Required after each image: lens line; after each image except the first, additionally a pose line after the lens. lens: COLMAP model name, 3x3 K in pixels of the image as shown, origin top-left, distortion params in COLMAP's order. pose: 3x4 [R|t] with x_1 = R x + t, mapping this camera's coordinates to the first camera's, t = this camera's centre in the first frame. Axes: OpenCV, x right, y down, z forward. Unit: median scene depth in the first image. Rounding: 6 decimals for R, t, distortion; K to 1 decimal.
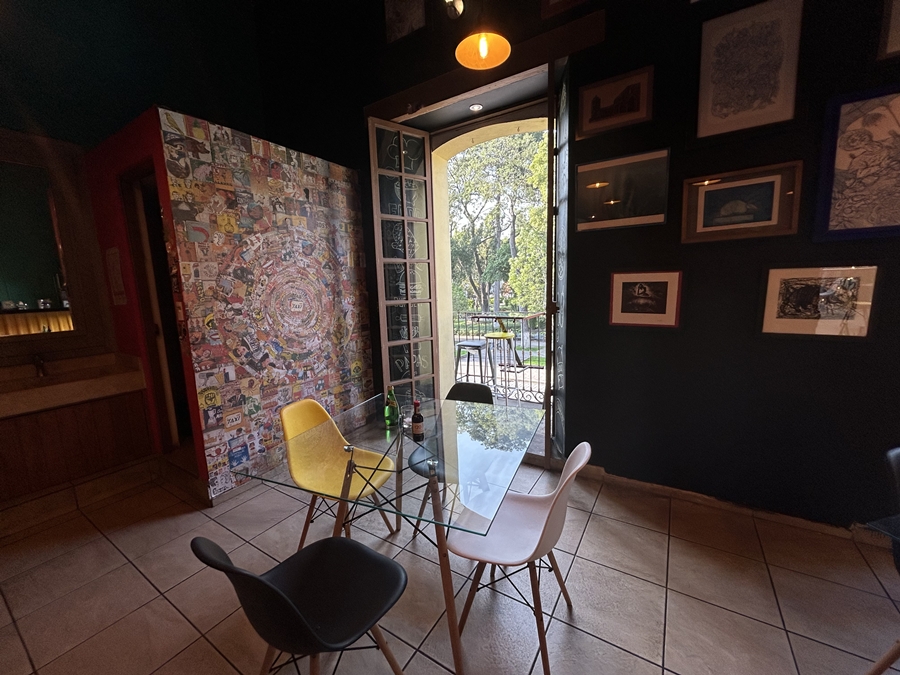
lens RADIAL K [[365.8, 0, 449.8], [0, 365.8, 337.9], [0, 0, 1]] dist [-0.000670, -0.000427]
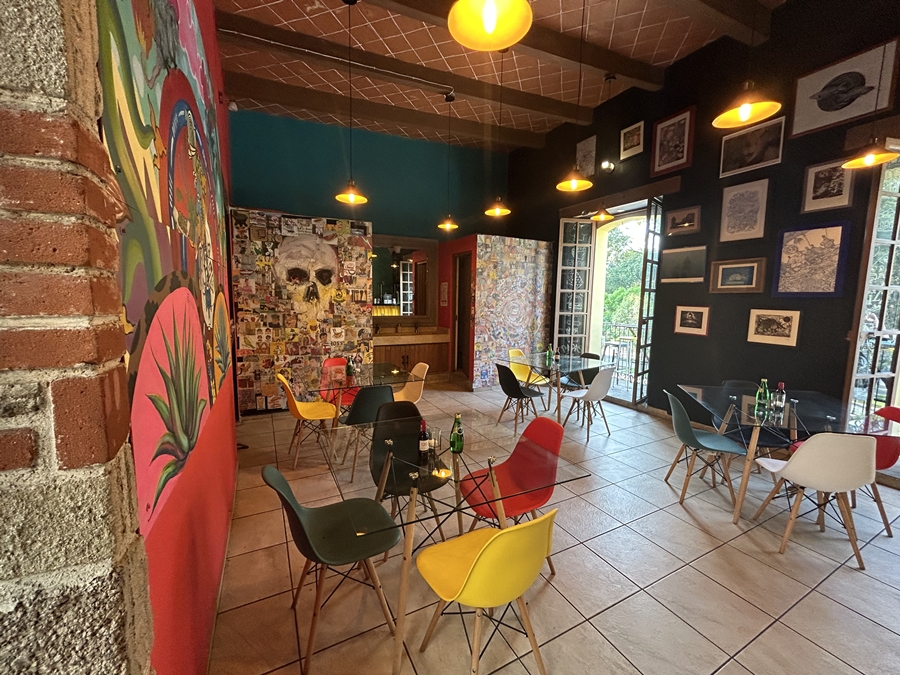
lens RADIAL K [[365.8, 0, 448.5], [0, 365.8, 337.9], [0, 0, 1]] dist [-0.000670, -0.000427]
pose [[0.864009, 0.103581, -0.492706, 0.361687], [-0.117007, 0.993125, 0.003599, 0.118927], [0.489691, 0.054540, 0.870188, -1.200384]]
